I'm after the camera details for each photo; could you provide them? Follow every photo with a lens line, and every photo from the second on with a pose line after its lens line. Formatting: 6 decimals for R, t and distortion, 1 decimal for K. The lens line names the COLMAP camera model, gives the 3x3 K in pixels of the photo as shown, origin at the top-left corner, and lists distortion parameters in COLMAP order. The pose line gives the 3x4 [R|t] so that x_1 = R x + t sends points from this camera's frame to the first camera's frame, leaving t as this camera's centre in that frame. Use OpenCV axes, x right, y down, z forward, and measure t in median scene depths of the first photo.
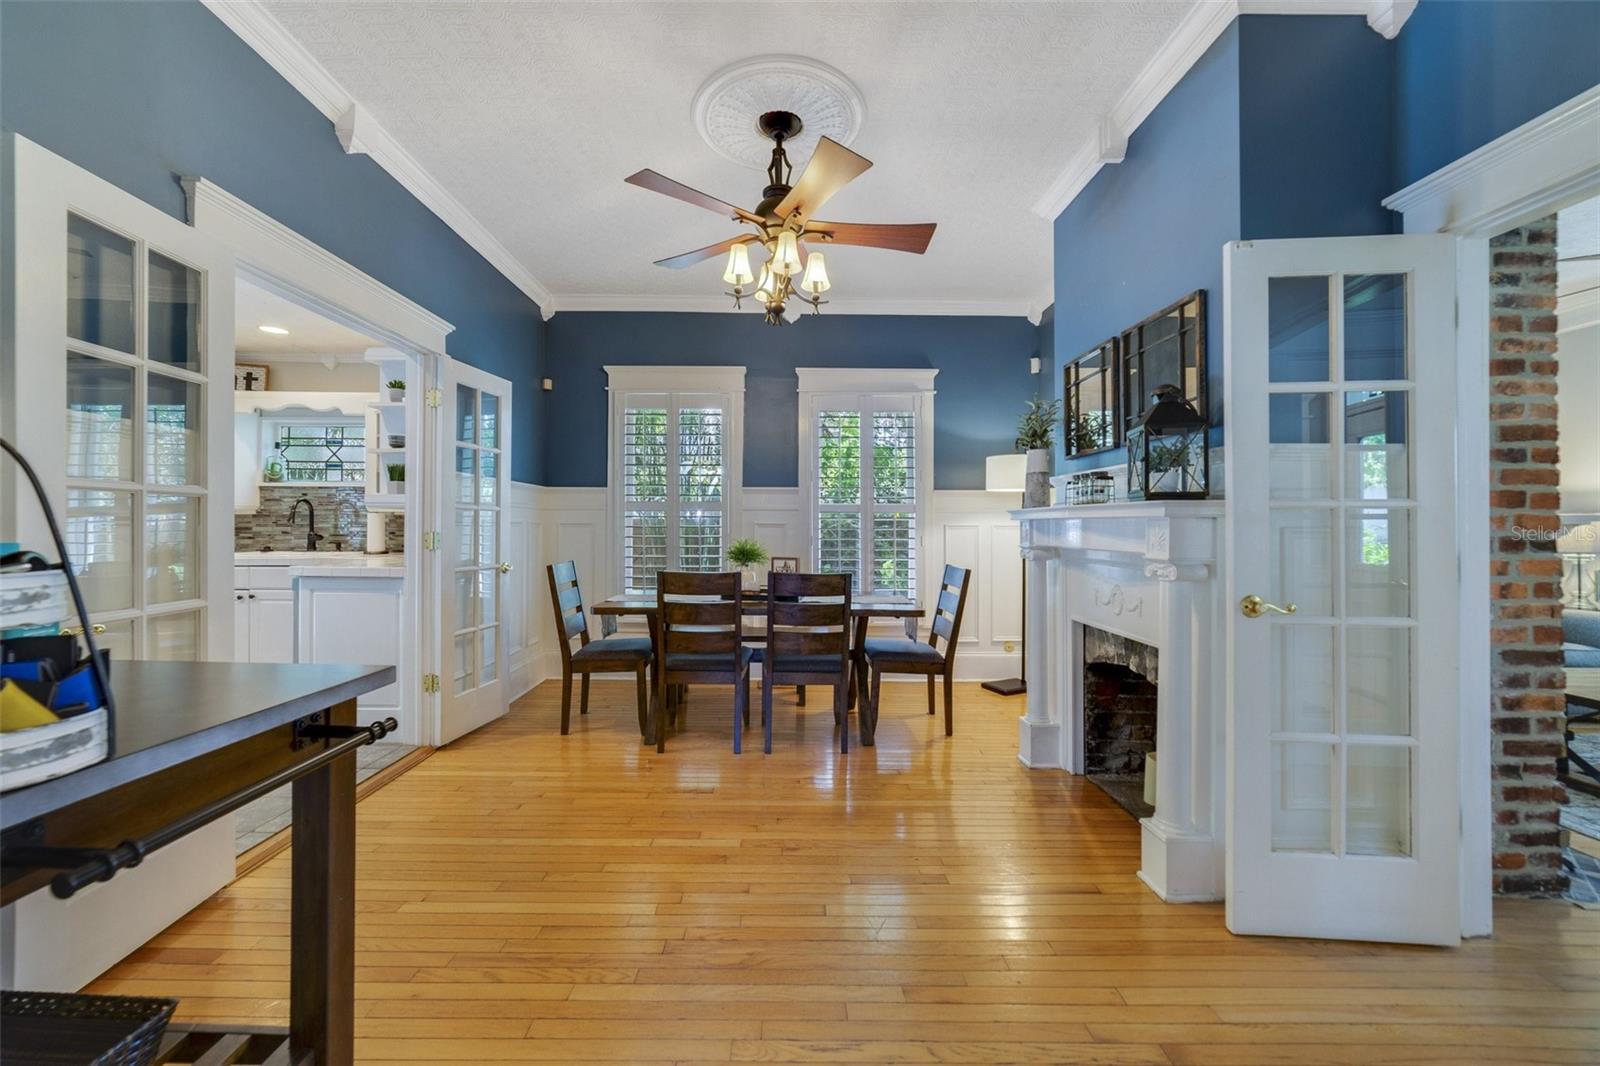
lens RADIAL K [[609.1, 0, 783.8], [0, 609.1, 524.2], [0, 0, 1]] dist [0.000382, 0.000424]
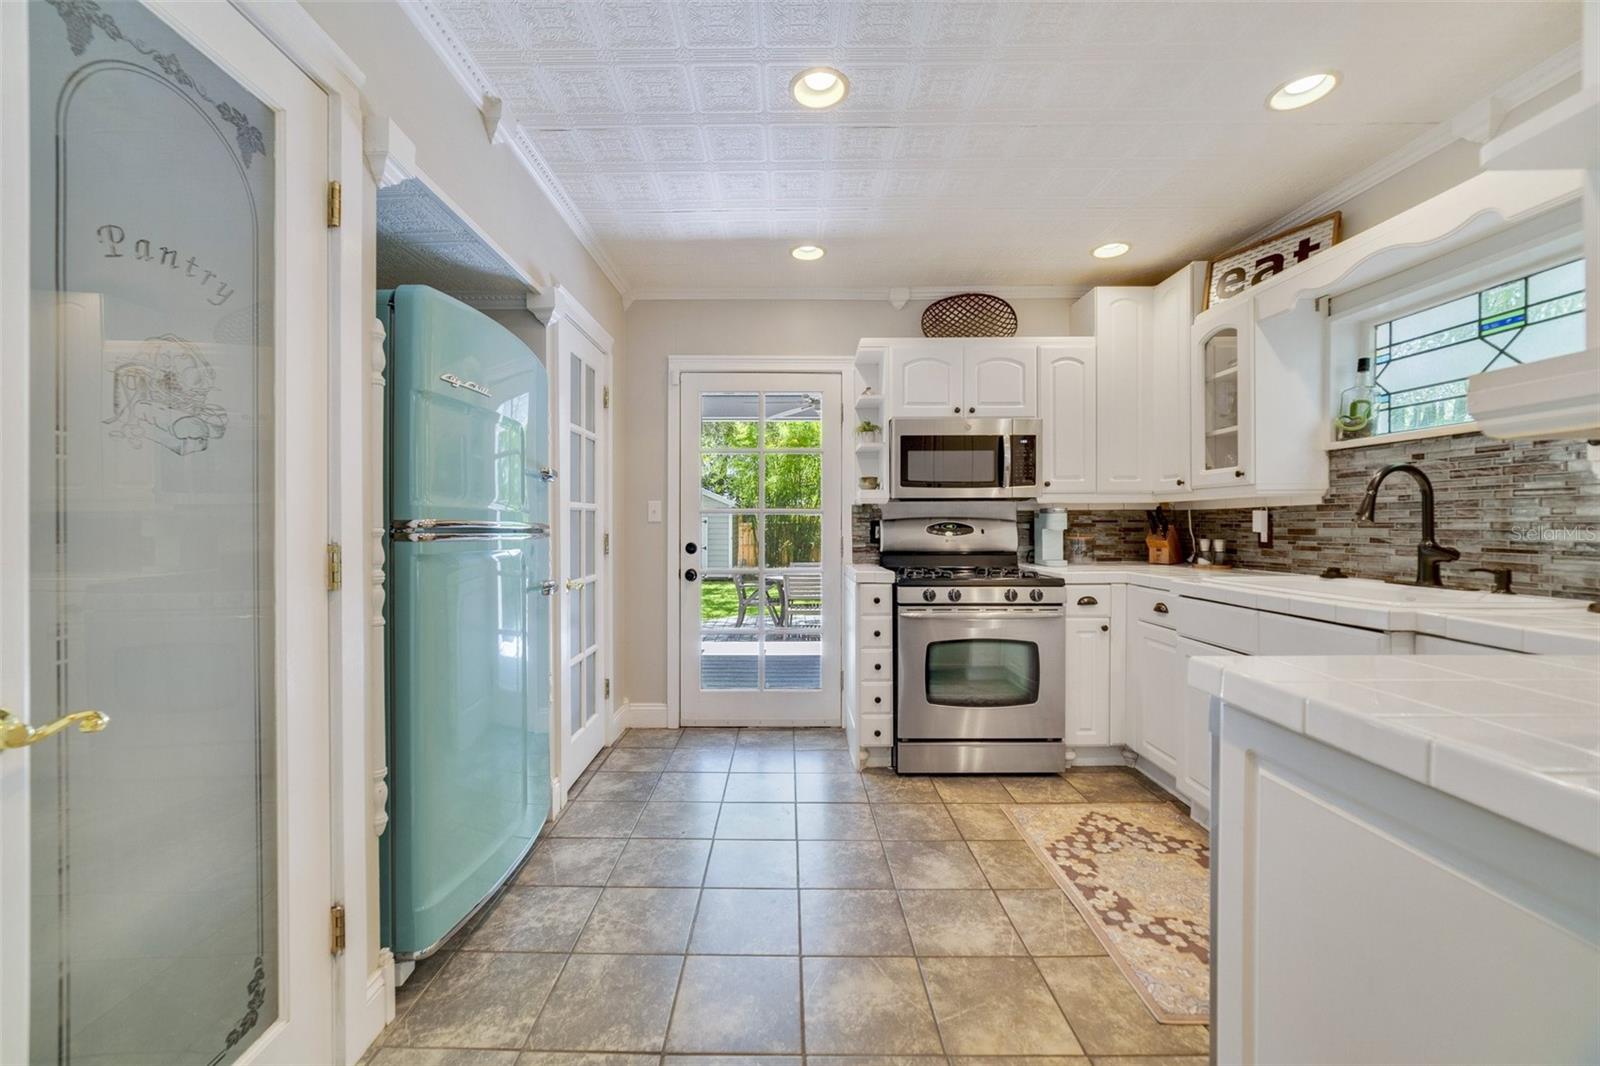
lens RADIAL K [[609.1, 0, 783.8], [0, 609.1, 524.2], [0, 0, 1]] dist [0.000382, 0.000424]
pose [[-0.009119, -0.001982, -0.999956, -0.334945], [0.005964, 0.999980, -0.002037, -0.000945], [0.999941, -0.005982, -0.009107, 0.538965]]
